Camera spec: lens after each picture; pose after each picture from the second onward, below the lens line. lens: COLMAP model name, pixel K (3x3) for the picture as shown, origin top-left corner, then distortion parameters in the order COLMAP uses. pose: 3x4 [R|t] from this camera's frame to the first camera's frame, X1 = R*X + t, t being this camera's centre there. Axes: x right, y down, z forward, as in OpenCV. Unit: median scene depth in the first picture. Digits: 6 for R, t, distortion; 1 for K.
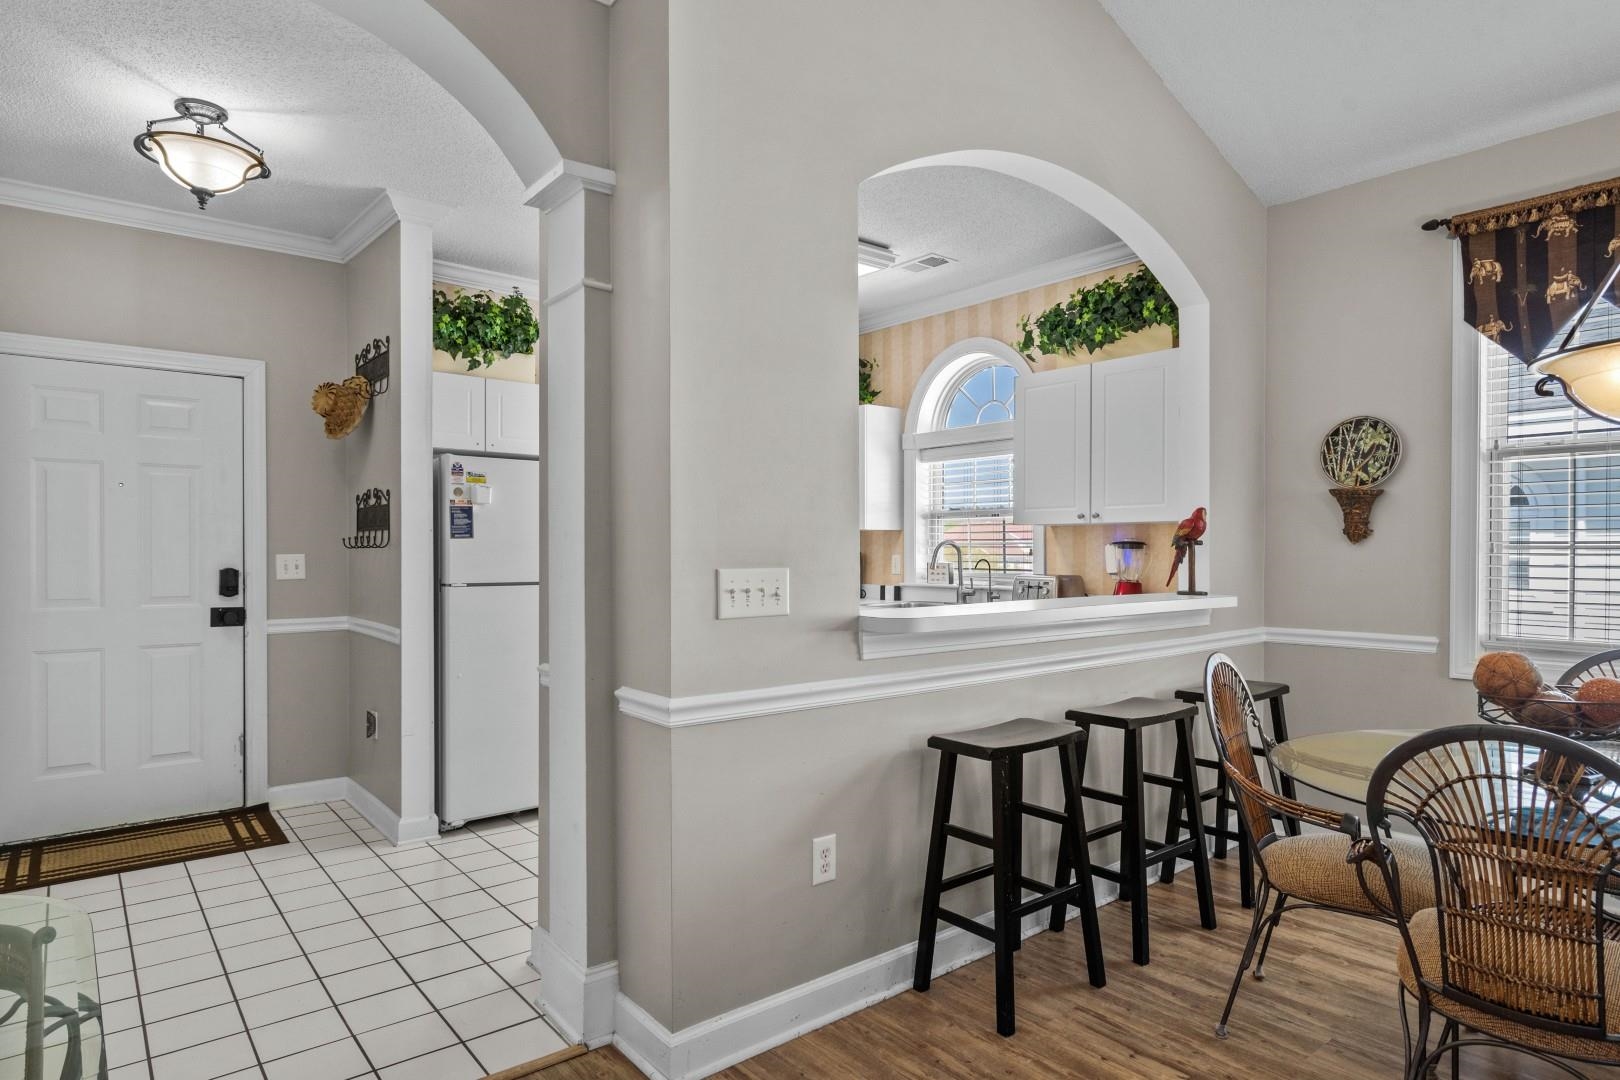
lens RADIAL K [[898.7, 0, 801.2], [0, 898.7, 555.4], [0, 0, 1]] dist [-0.000255, 0.001075]
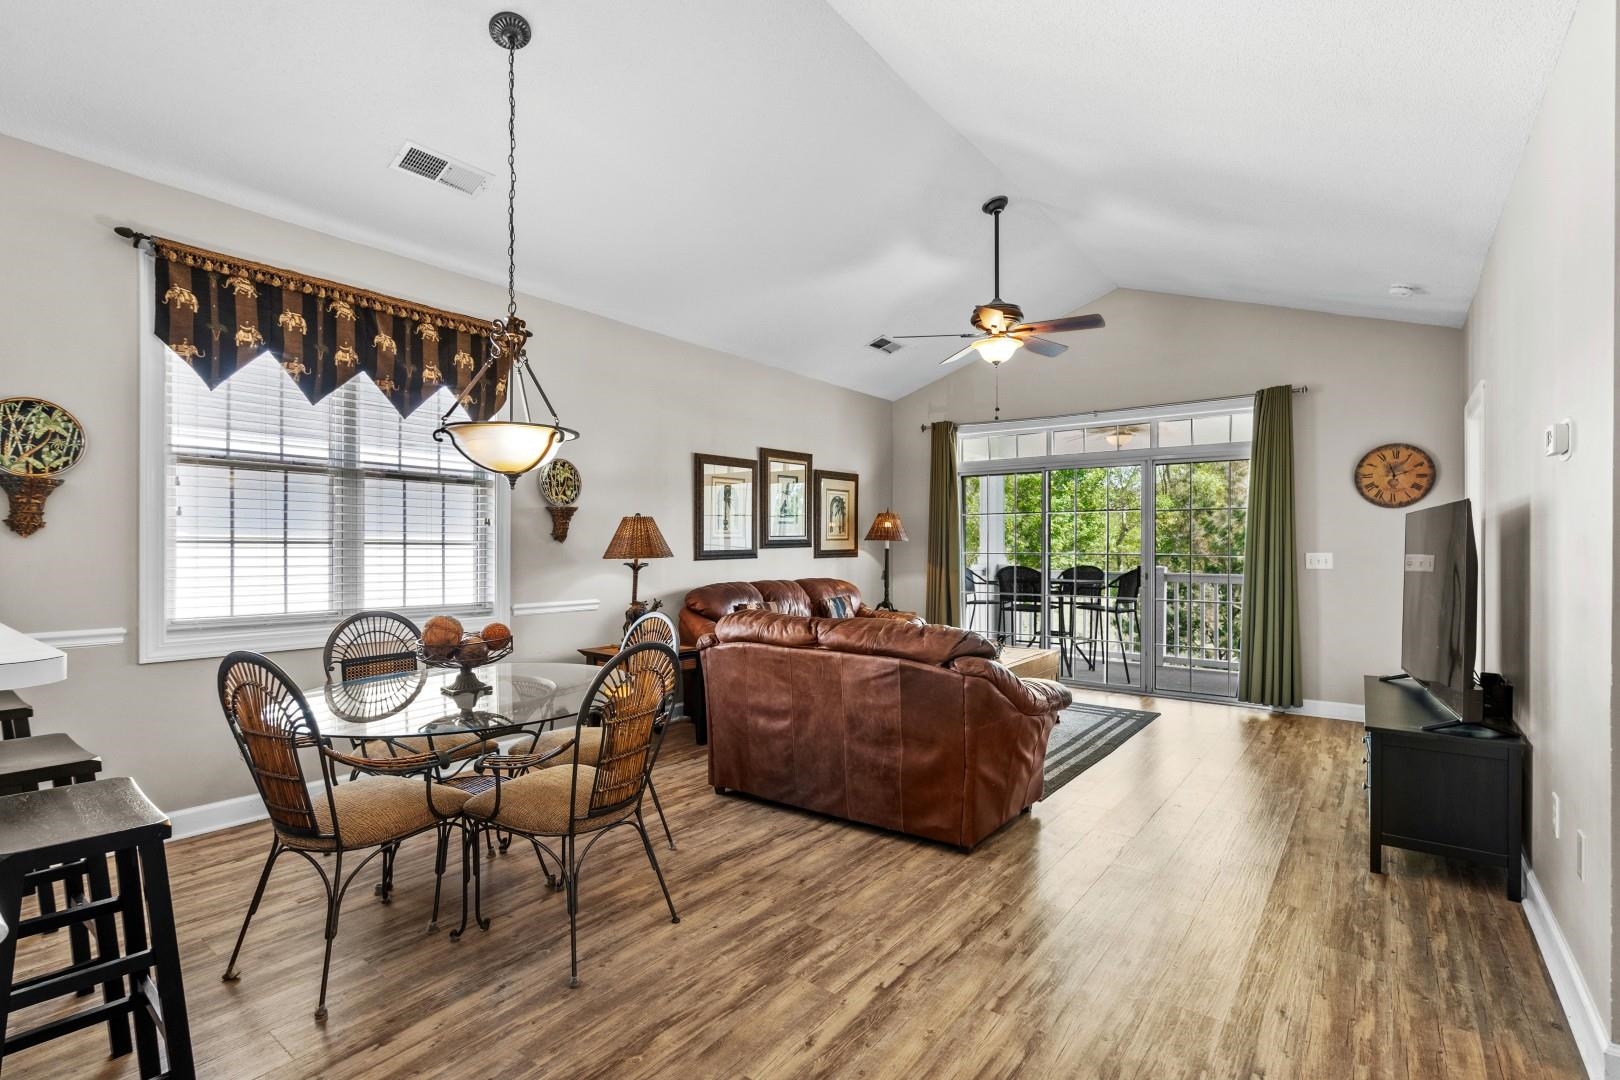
lens RADIAL K [[745.4, 0, 811.8], [0, 745.4, 551.5], [0, 0, 1]] dist [-0.003179, 0.001198]
pose [[-0.220682, -0.006140, 0.975326, -0.301499], [0.000098, 0.999980, 0.006318, -0.002329], [-0.975346, 0.001490, -0.220677, 0.392583]]
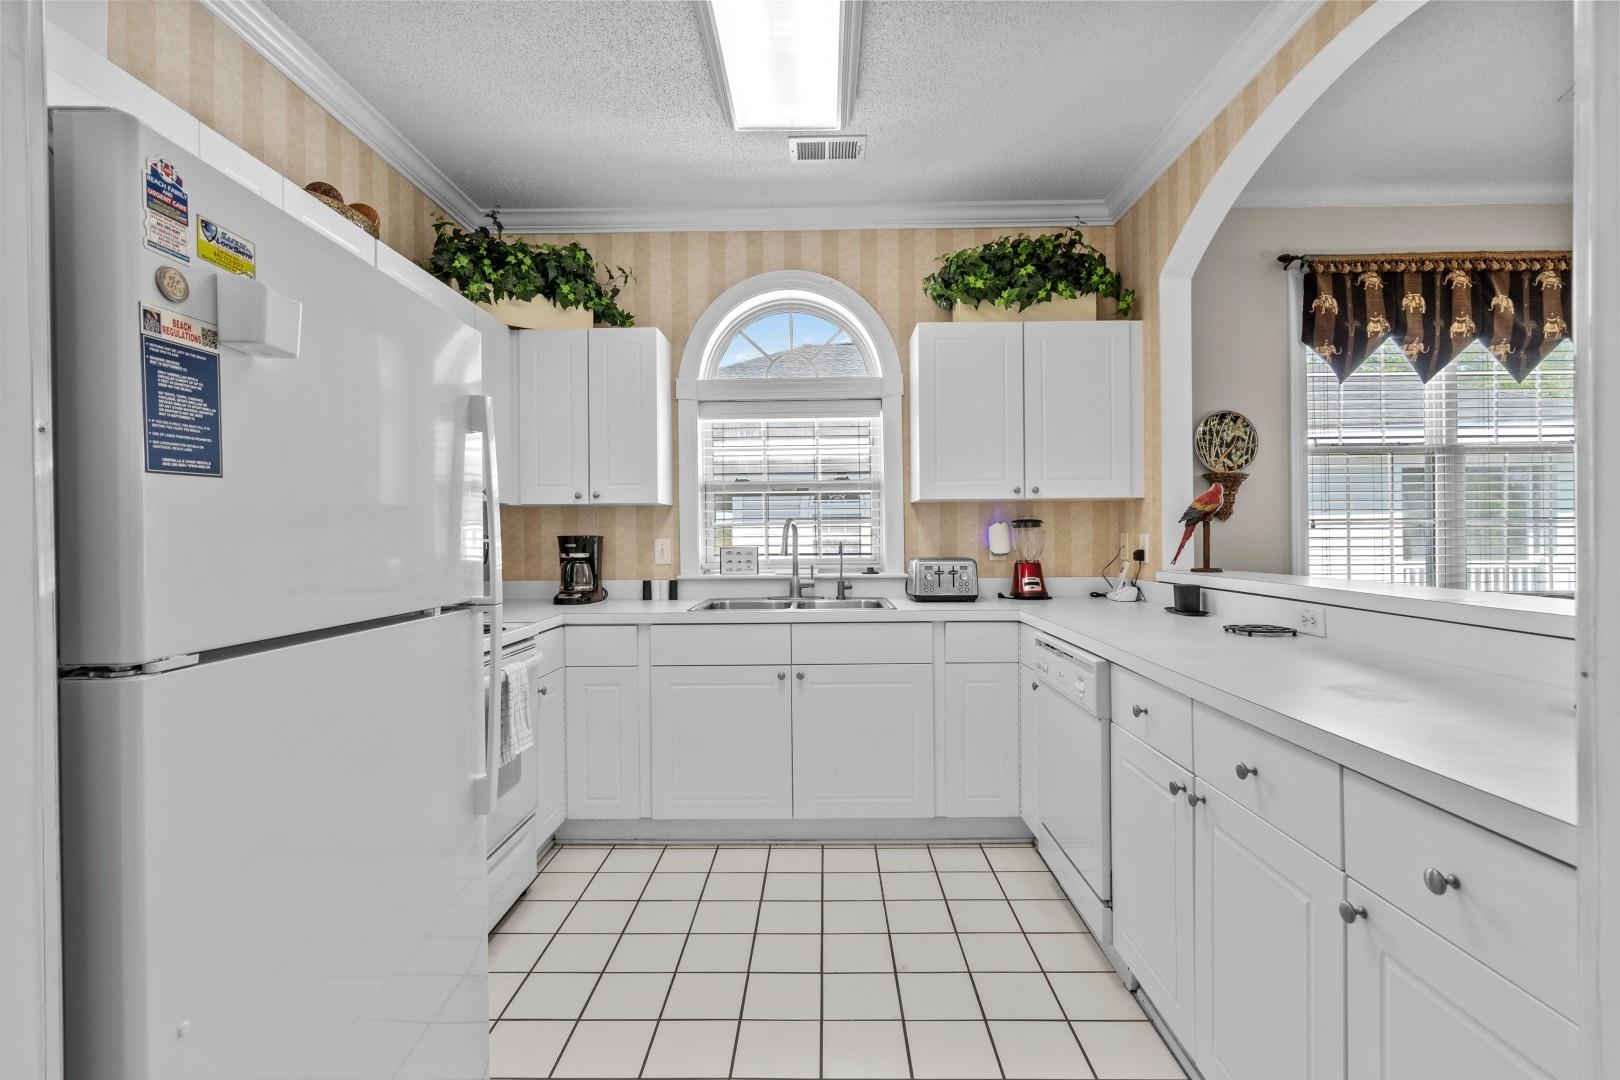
lens RADIAL K [[745.4, 0, 808.0], [0, 745.4, 539.8], [0, 0, 1]] dist [-0.003179, 0.001198]
pose [[0.651406, -0.010429, 0.758658, -0.457083], [0.014442, 0.999895, 0.001345, 0.001603], [-0.758592, 0.010081, 0.651488, 0.793679]]
